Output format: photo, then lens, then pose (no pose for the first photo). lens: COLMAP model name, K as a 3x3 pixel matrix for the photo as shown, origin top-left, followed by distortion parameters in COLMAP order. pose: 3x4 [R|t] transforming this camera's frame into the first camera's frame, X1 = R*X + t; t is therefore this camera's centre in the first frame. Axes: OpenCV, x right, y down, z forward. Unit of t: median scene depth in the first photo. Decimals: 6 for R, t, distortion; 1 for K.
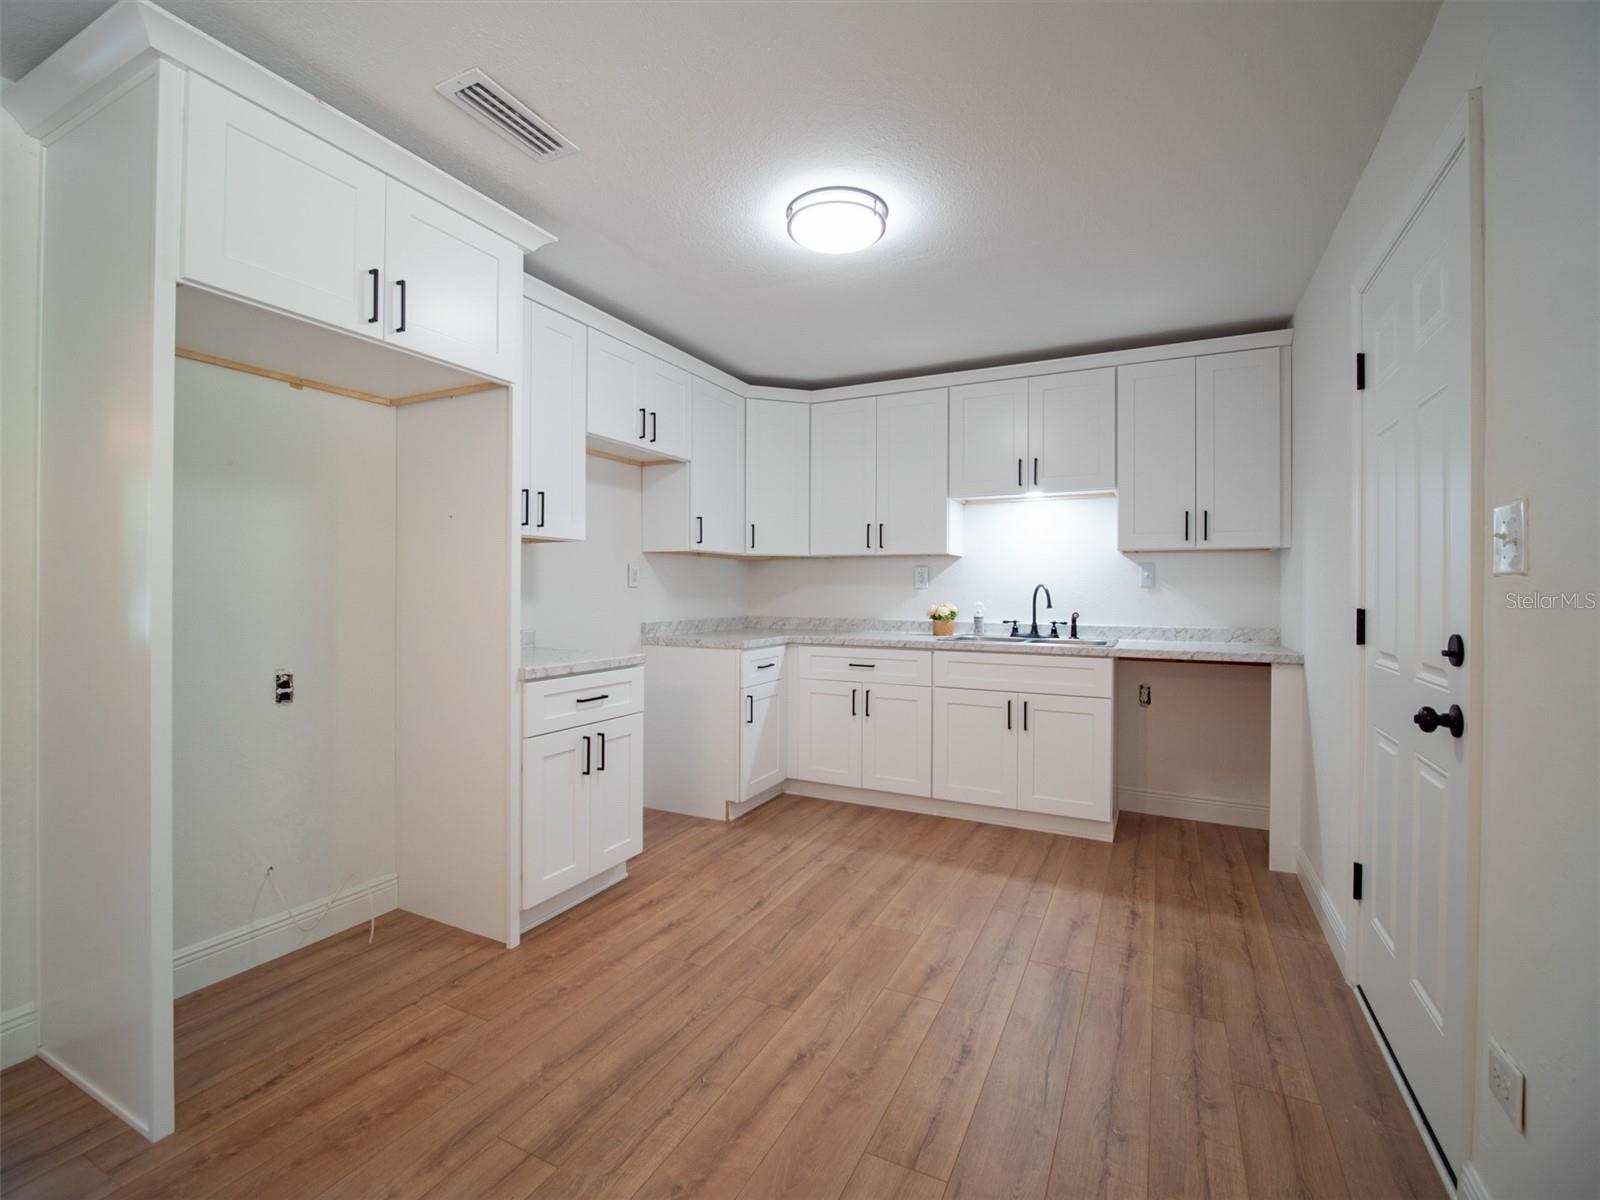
lens RADIAL K [[726.8, 0, 792.0], [0, 726.8, 589.9], [0, 0, 1]] dist [-0.020221, -0.000379]
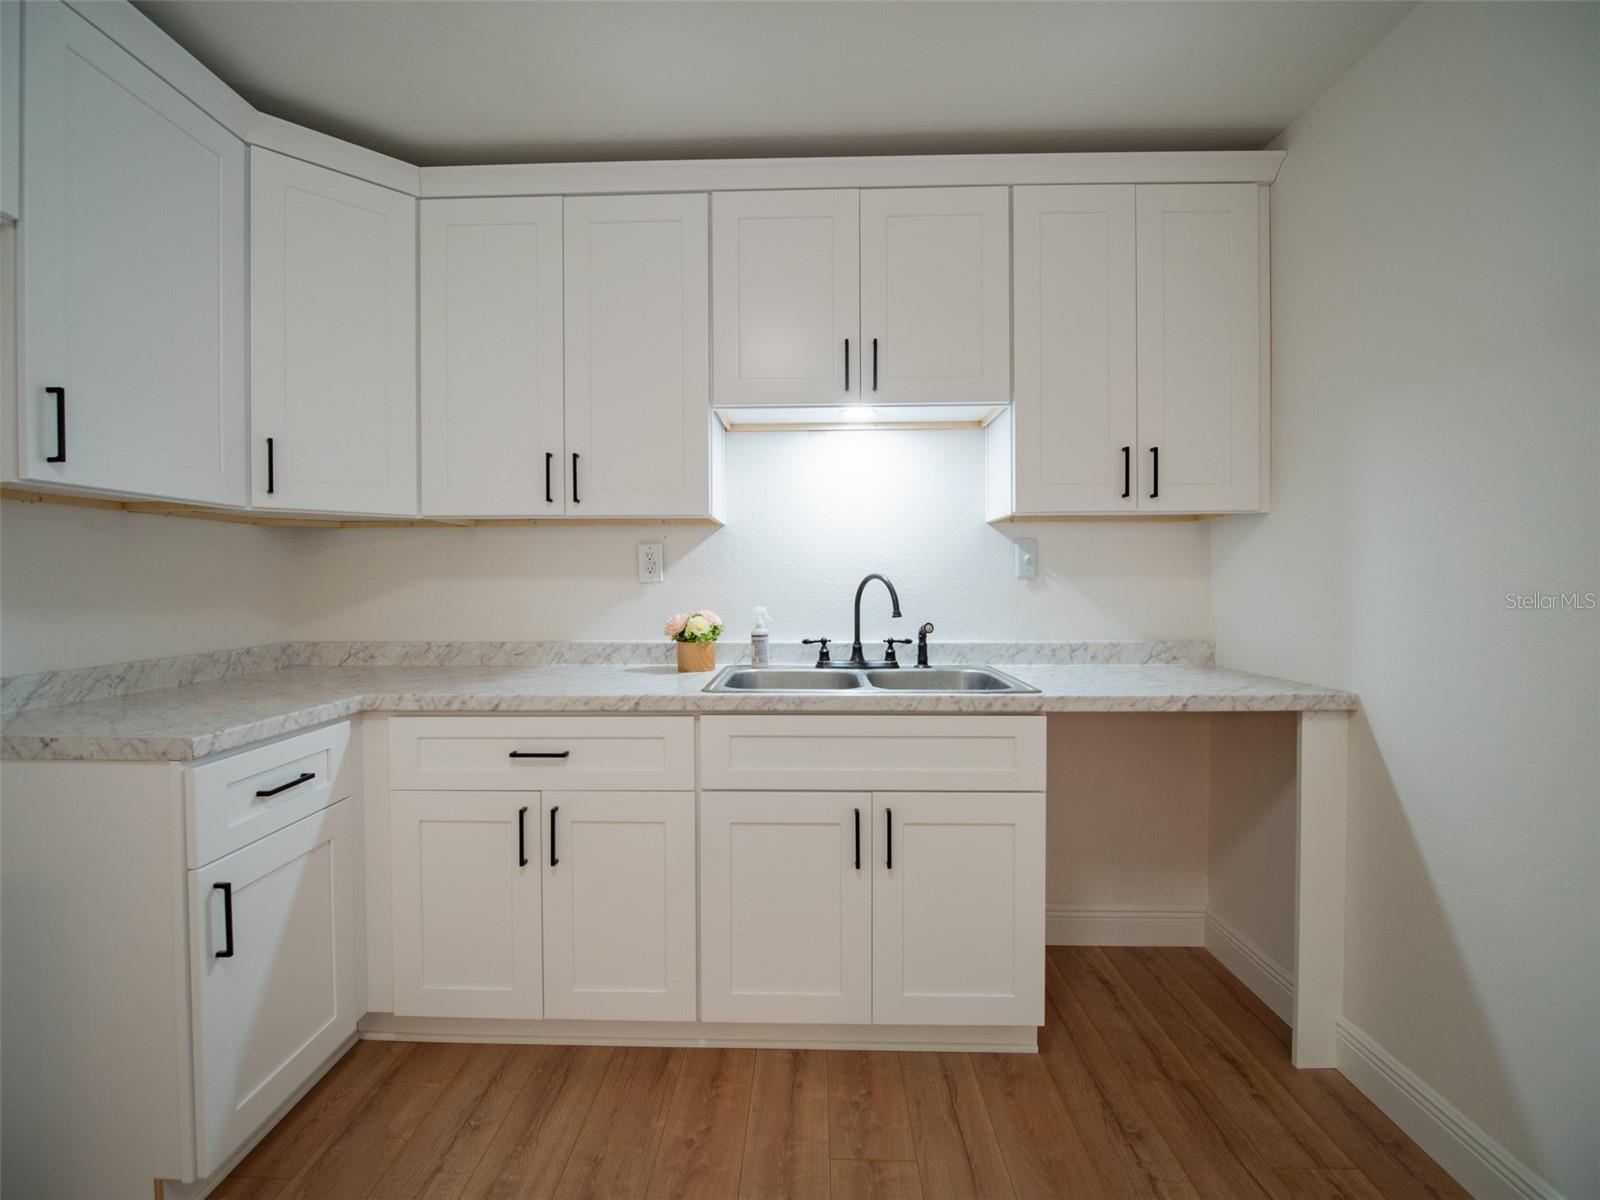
lens RADIAL K [[726.8, 0, 792.0], [0, 726.8, 589.9], [0, 0, 1]] dist [-0.020221, -0.000379]
pose [[0.903868, -0.013373, 0.427602, 0.046473], [0.008140, 0.999868, 0.014064, -0.004029], [-0.427733, -0.009232, 0.903858, 0.522460]]
